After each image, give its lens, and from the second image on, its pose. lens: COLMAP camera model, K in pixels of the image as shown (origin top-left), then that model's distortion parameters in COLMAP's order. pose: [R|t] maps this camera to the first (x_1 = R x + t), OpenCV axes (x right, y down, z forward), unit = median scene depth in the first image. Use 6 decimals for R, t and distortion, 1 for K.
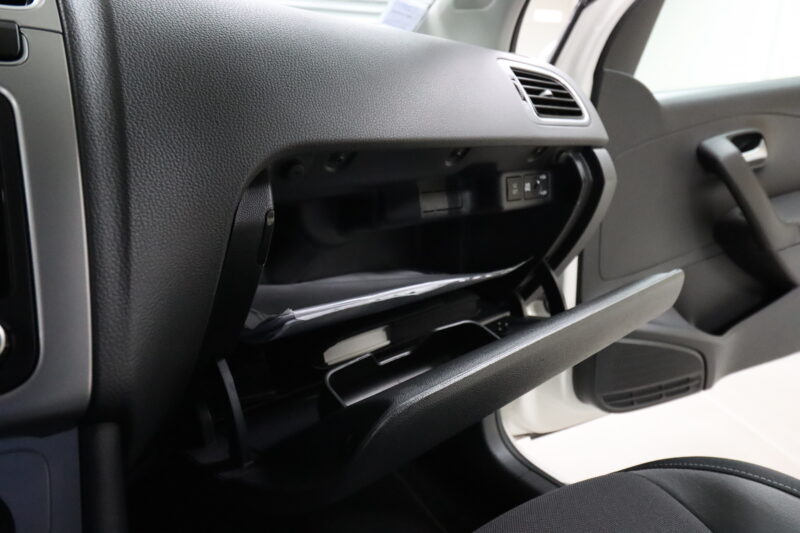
lens RADIAL K [[511.4, 0, 407.4], [0, 511.4, 266.2], [0, 0, 1]] dist [0.004950, -0.006329]
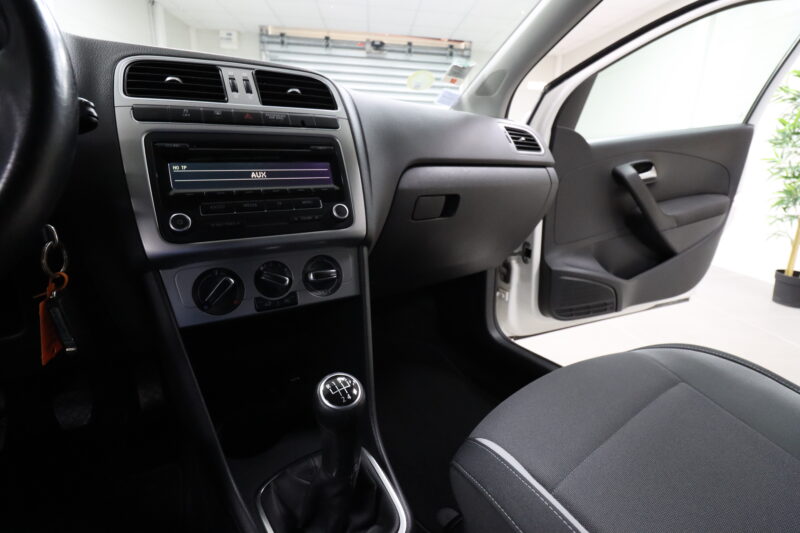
lens RADIAL K [[373.2, 0, 402.7], [0, 373.2, 265.4], [0, 0, 1]] dist [-0.016244, 0.000317]
pose [[0.996834, 0.024247, -0.075718, -0.054789], [-0.024222, 0.999706, 0.001243, 0.122684], [0.075726, 0.000595, 0.997129, -0.361281]]
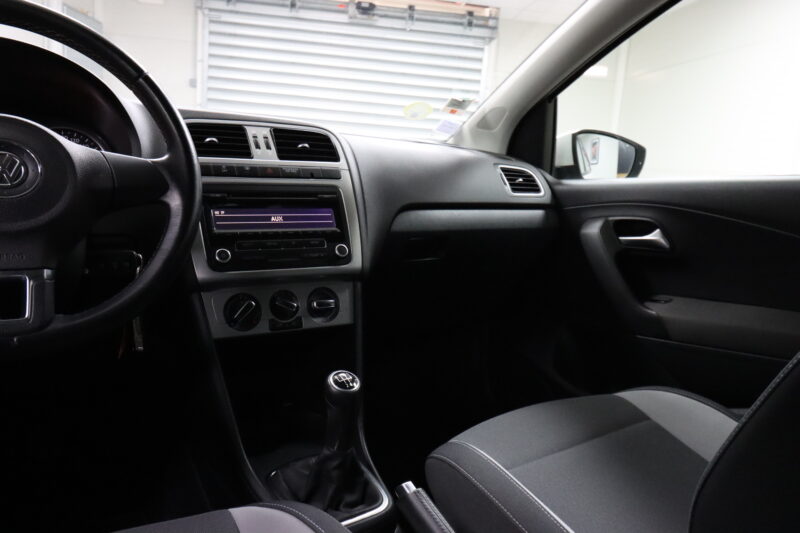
lens RADIAL K [[601.0, 0, 401.3], [0, 601.0, 259.0], [0, 0, 1]] dist [0.007873, -0.003776]
pose [[0.996758, 0.049927, -0.063093, -0.014231], [-0.057066, 0.991497, -0.116947, 0.184350], [0.056718, 0.120168, 0.991132, -0.914492]]
